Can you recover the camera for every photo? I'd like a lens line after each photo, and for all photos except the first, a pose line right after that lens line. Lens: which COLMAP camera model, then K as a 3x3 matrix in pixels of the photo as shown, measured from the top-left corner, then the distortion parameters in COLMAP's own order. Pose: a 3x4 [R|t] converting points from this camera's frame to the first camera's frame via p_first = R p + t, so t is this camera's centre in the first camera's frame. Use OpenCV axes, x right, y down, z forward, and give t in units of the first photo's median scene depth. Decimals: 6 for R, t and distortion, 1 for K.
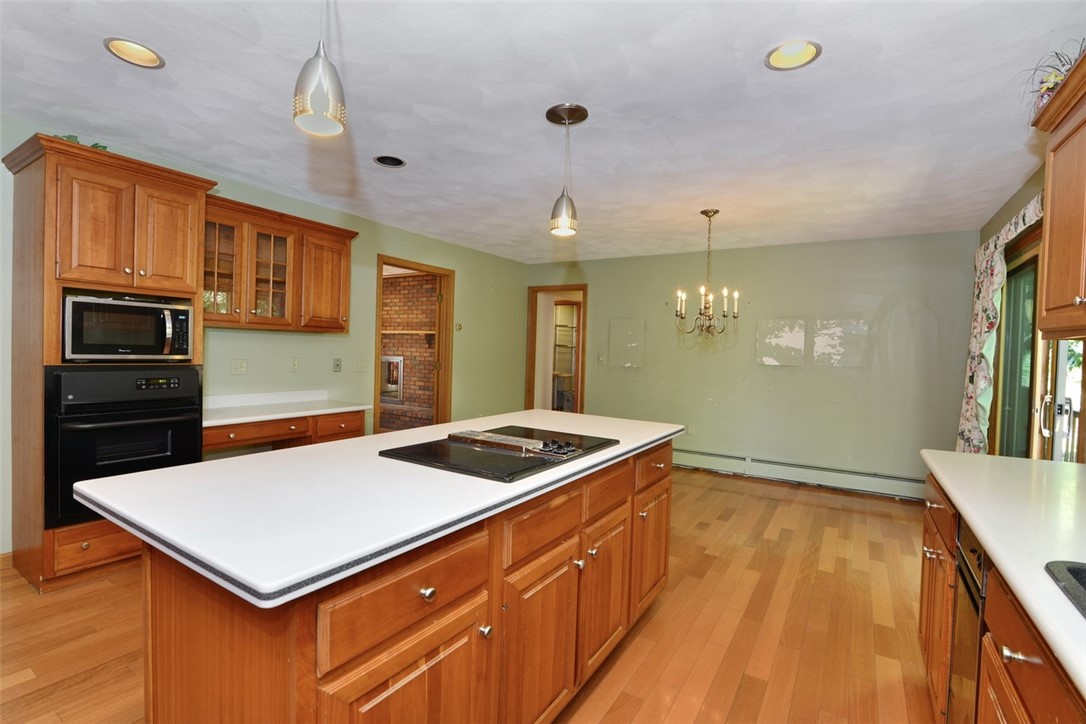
lens RADIAL K [[502.0, 0, 549.6], [0, 502.0, 363.6], [0, 0, 1]] dist [-0.007602, 0.000276]
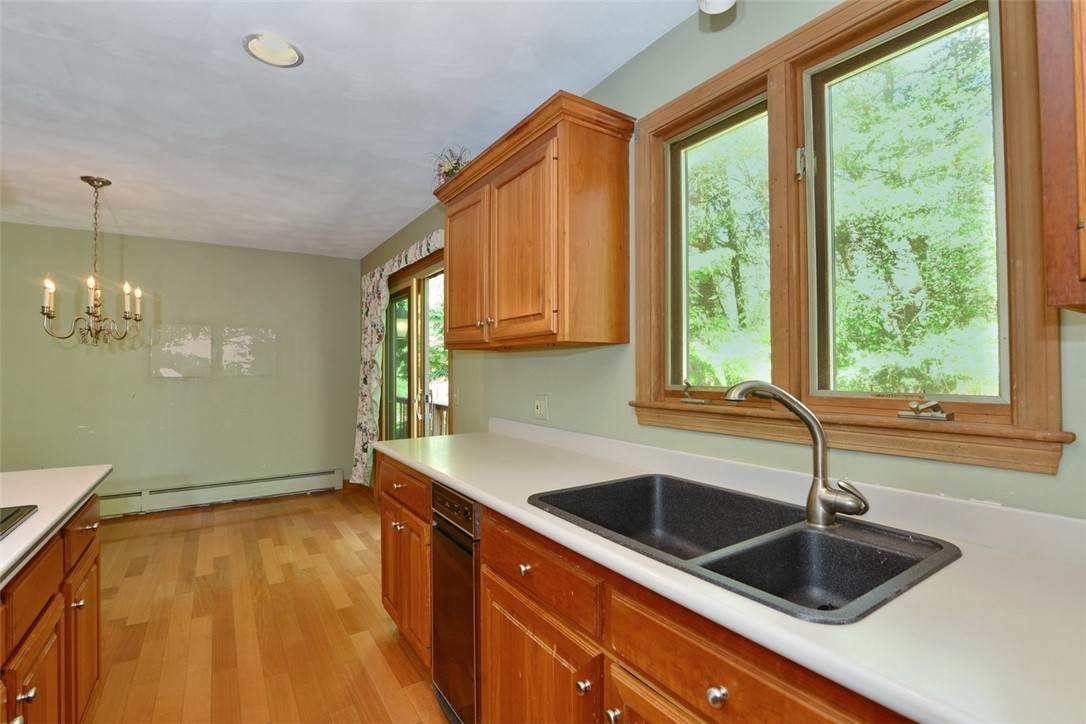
lens RADIAL K [[502.0, 0, 537.7], [0, 502.0, 362.1], [0, 0, 1]] dist [-0.007602, 0.000276]
pose [[0.435232, -0.021830, 0.900054, -0.079312], [0.038849, 0.999230, 0.005450, -0.004540], [-0.899480, 0.032594, 0.435745, 0.073598]]
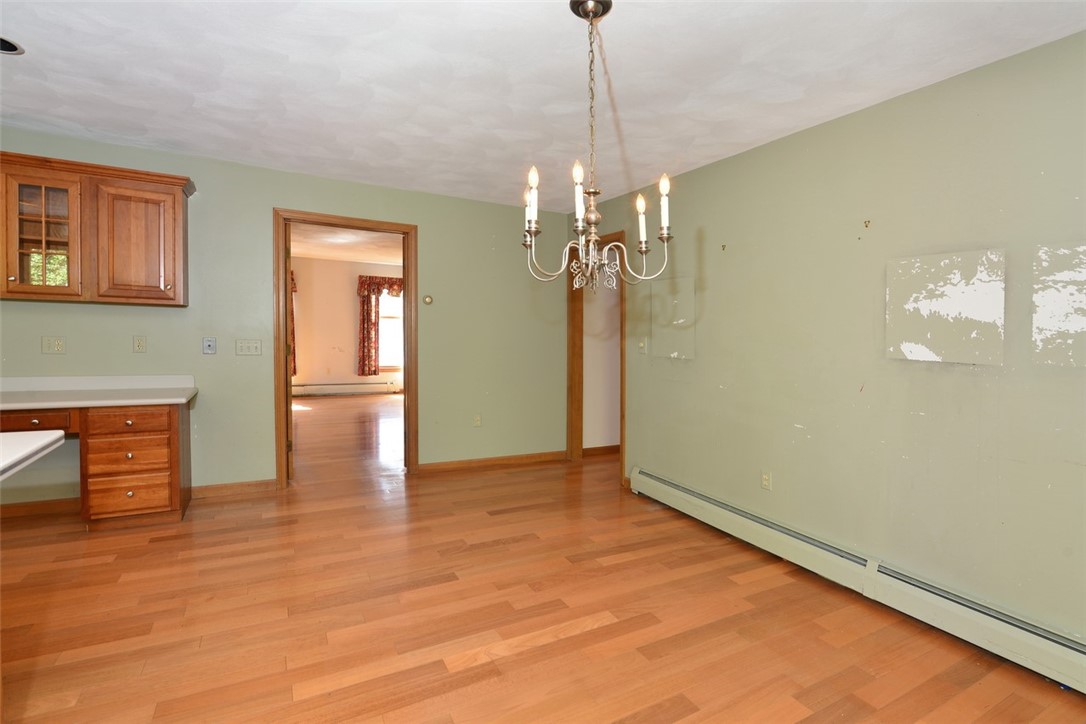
lens RADIAL K [[502.0, 0, 571.1], [0, 502.0, 339.1], [0, 0, 1]] dist [-0.007602, 0.000276]
pose [[0.870281, 0.003900, -0.492540, 0.526918], [-0.017250, 0.999597, -0.022564, -0.001856], [0.492253, 0.028134, 0.869997, 0.631118]]
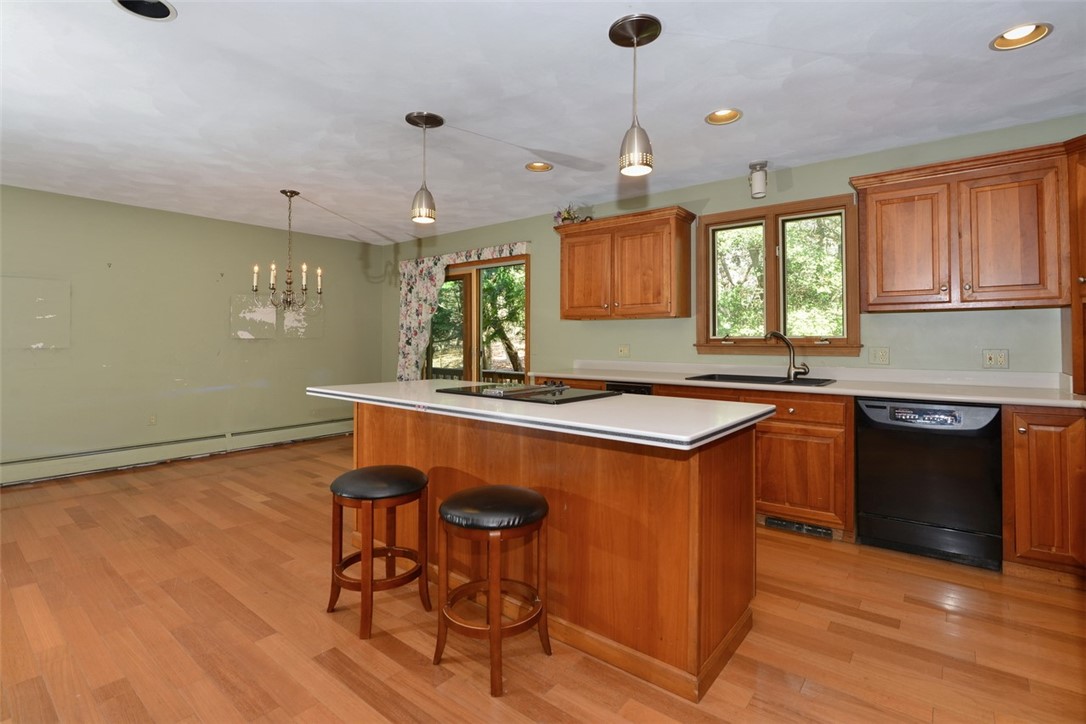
lens RADIAL K [[502.0, 0, 521.5], [0, 502.0, 330.3], [0, 0, 1]] dist [-0.007602, 0.000276]
pose [[0.169874, -0.012359, 0.985388, -0.653750], [0.029448, 0.999538, 0.007460, -0.007300], [-0.985026, 0.027750, 0.170160, 0.355180]]
